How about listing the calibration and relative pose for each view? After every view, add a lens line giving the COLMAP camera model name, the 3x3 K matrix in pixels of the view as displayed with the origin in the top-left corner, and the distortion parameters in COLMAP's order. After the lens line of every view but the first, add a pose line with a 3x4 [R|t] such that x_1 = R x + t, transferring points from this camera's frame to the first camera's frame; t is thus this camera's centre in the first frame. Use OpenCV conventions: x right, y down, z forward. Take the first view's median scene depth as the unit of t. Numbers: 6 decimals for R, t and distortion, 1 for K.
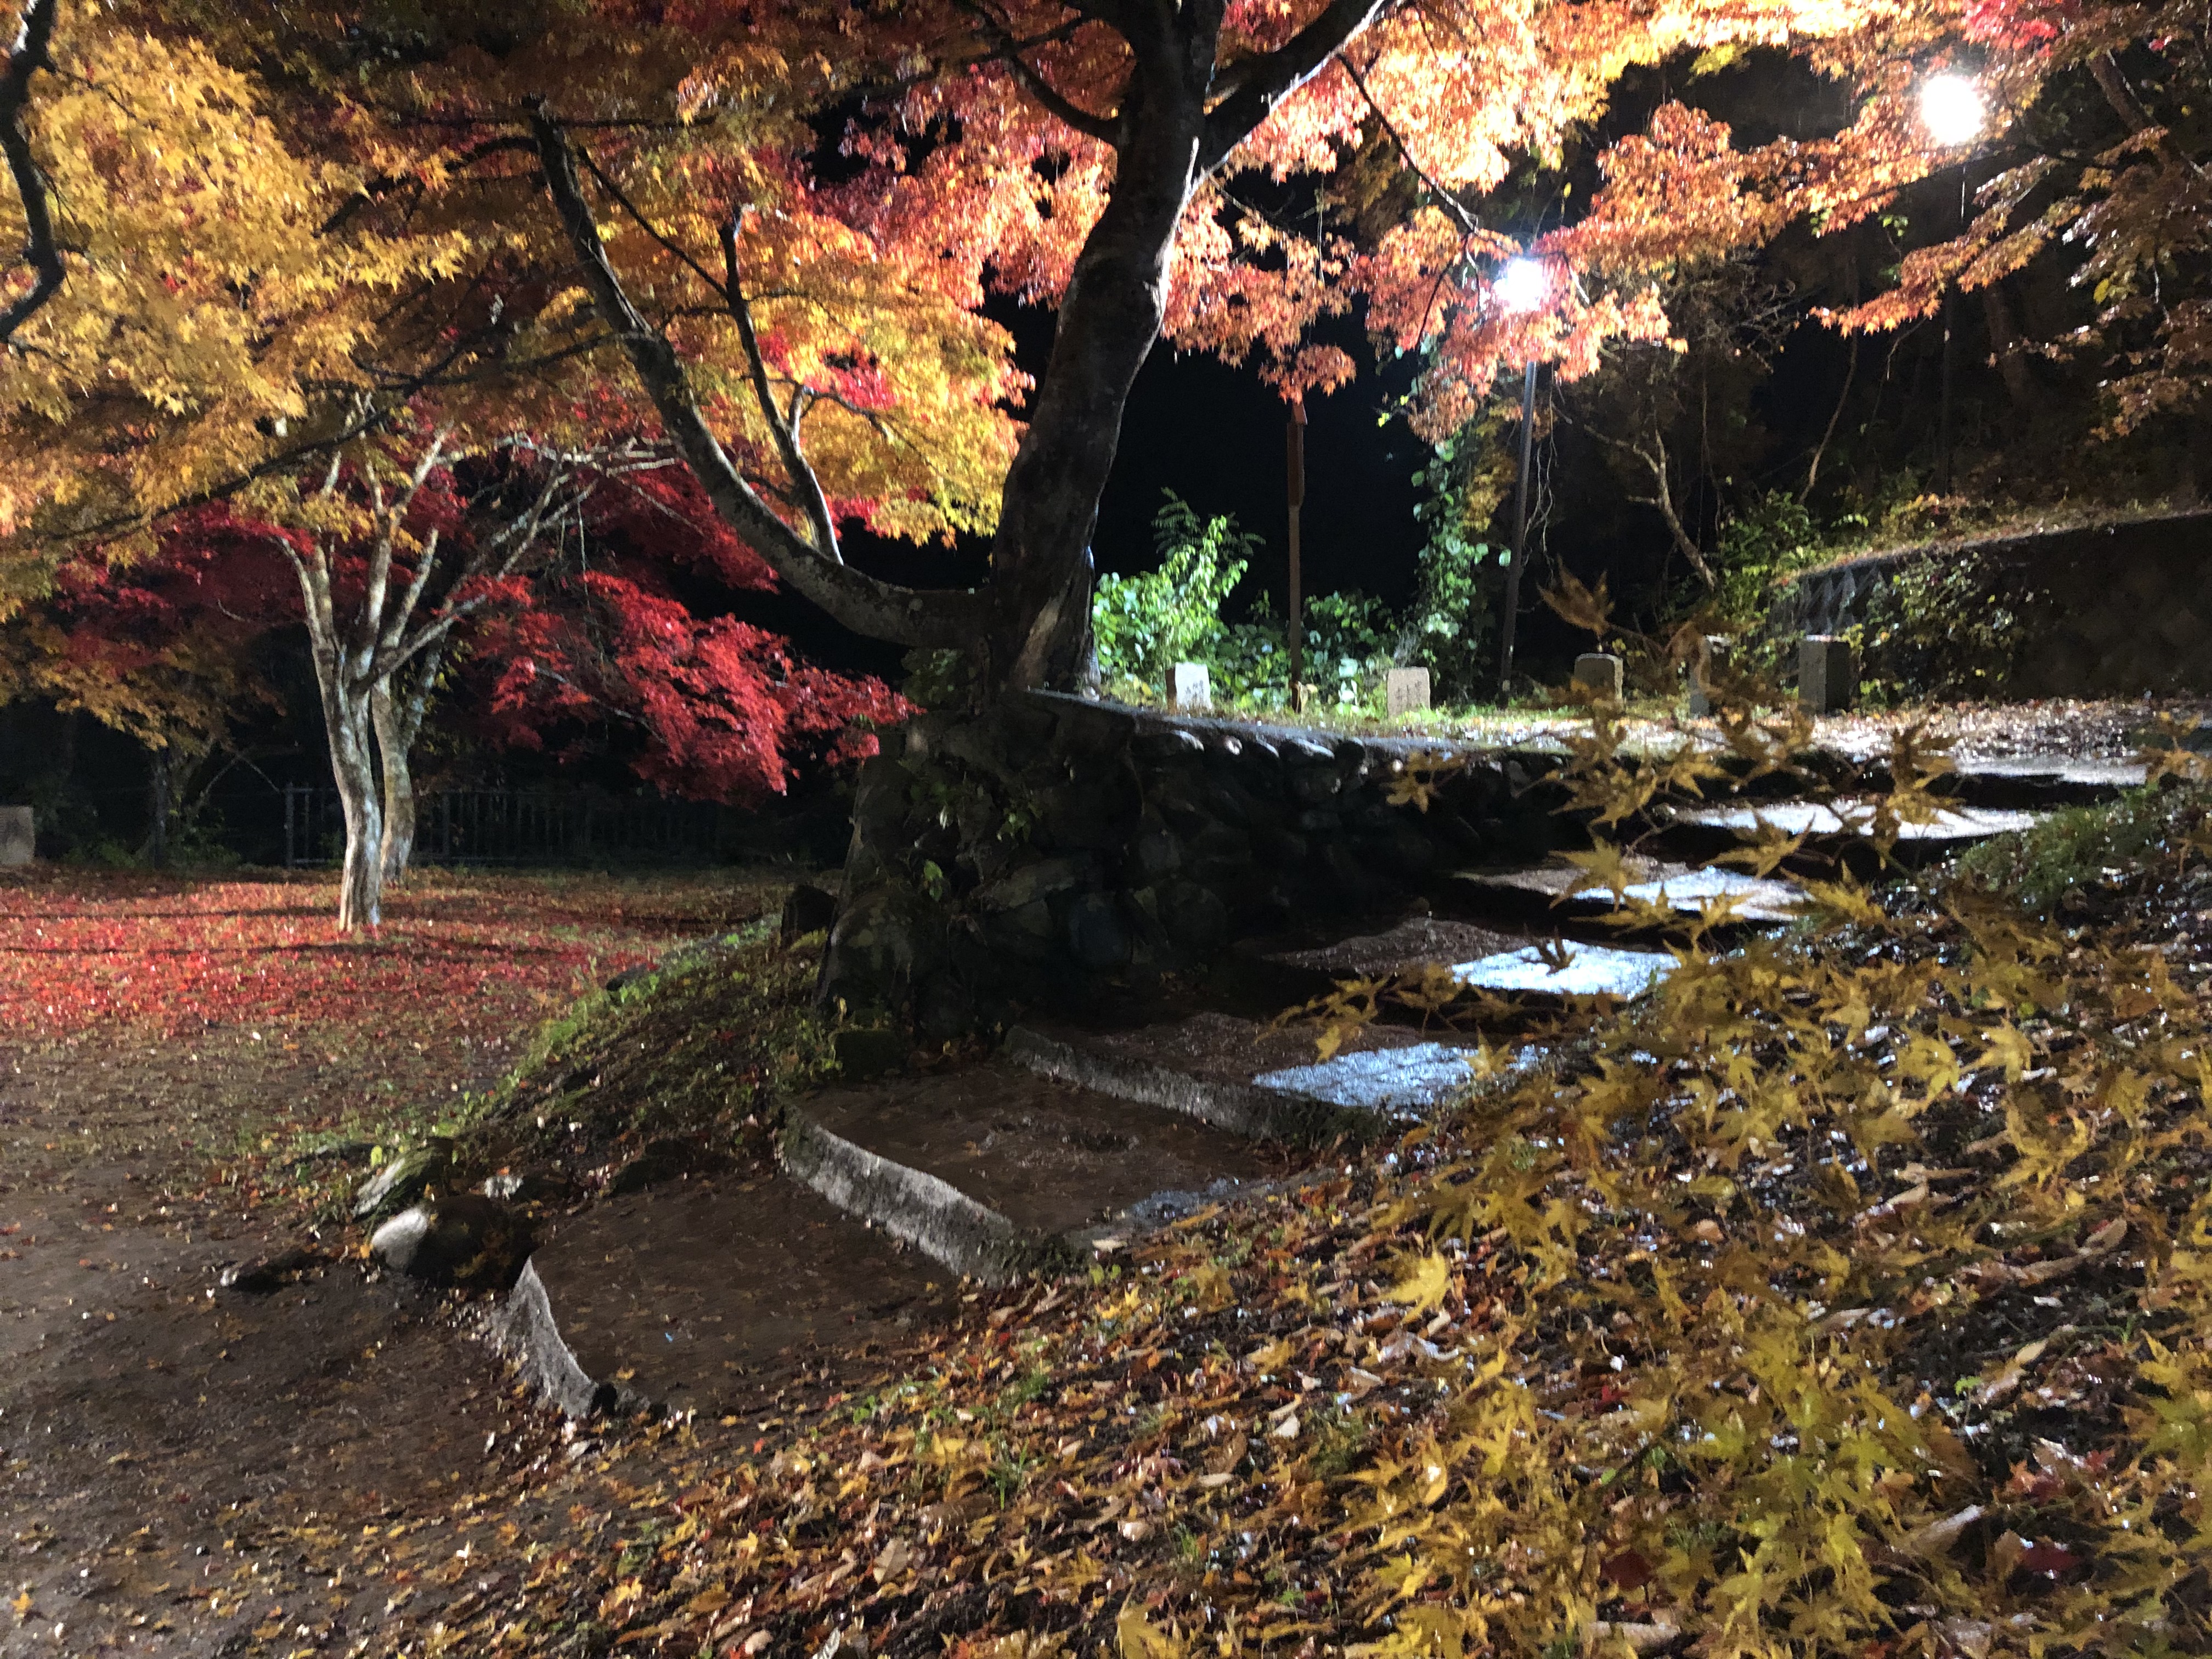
lens RADIAL K [[1574.6, 0, 1104.4], [0, 1574.6, 832.7], [0, 0, 1]] dist [-0.009744, 0.002777]
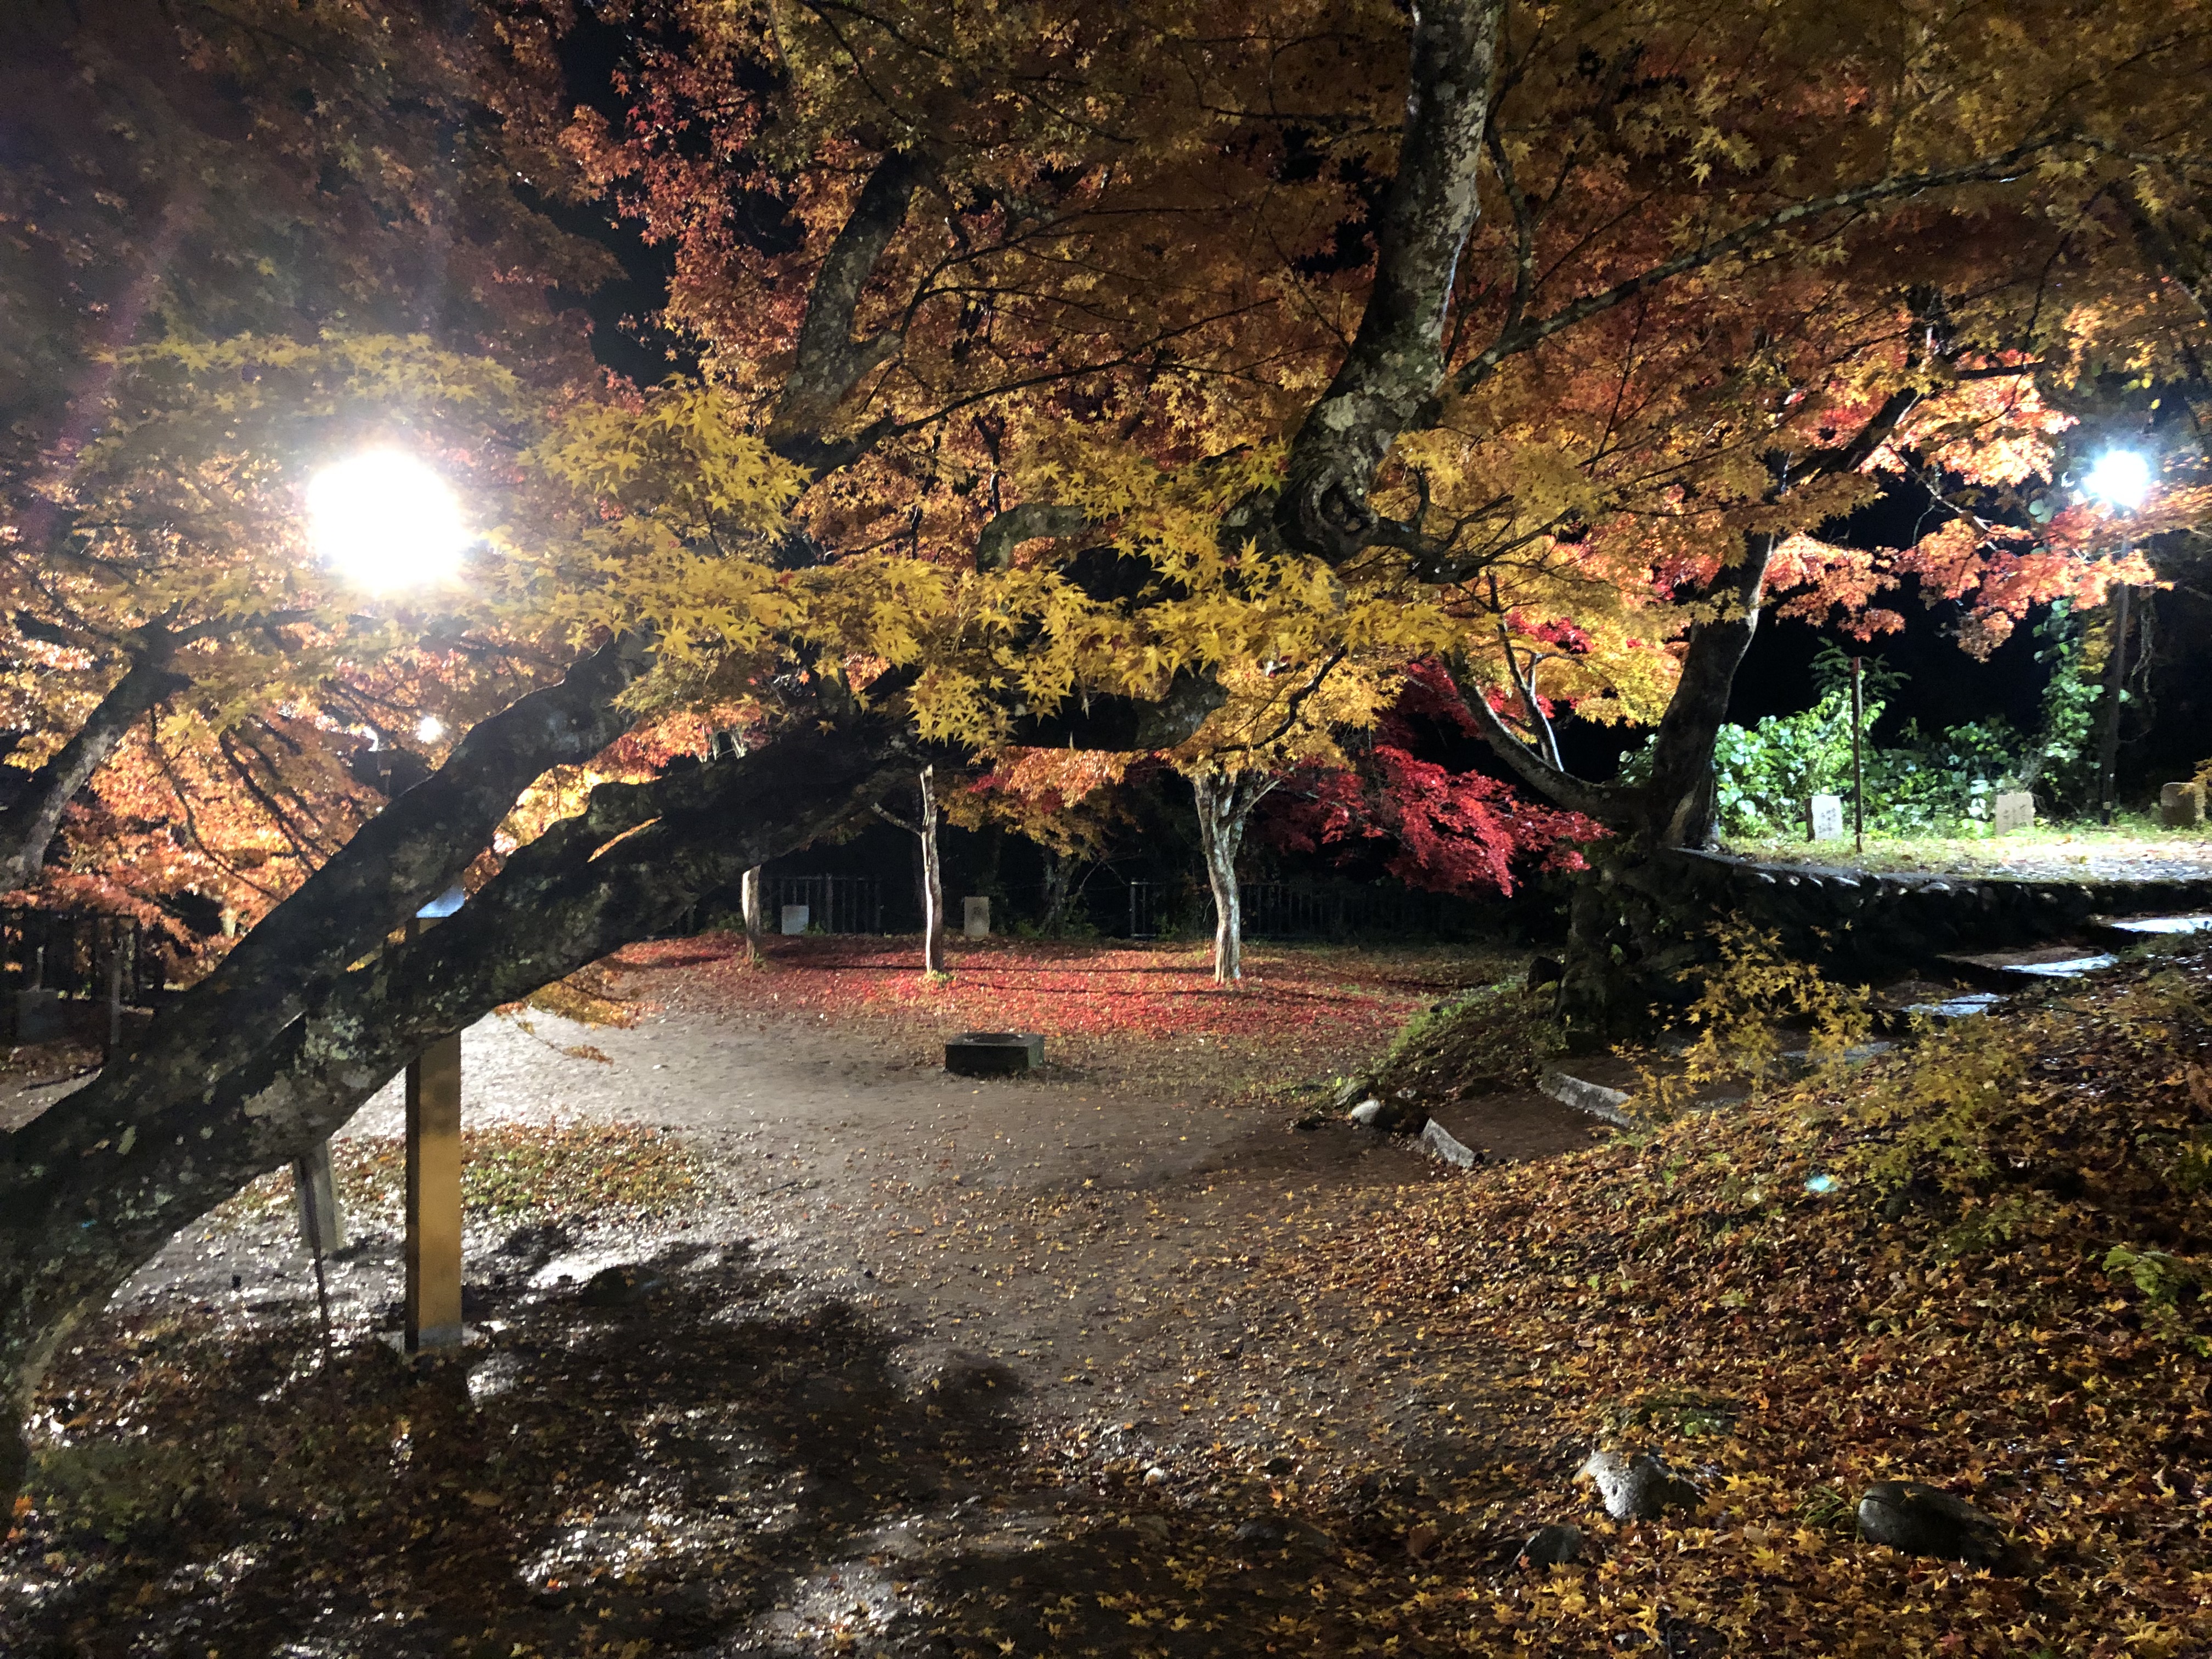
lens RADIAL K [[1574.6, 0, 1103.4], [0, 1574.6, 829.4], [0, 0, 1]] dist [-0.009744, 0.002777]
pose [[0.908723, -0.015470, -0.417112, 0.053443], [-0.005794, 0.998749, -0.049664, -0.009737], [0.417358, 0.047548, 0.907497, -0.432827]]
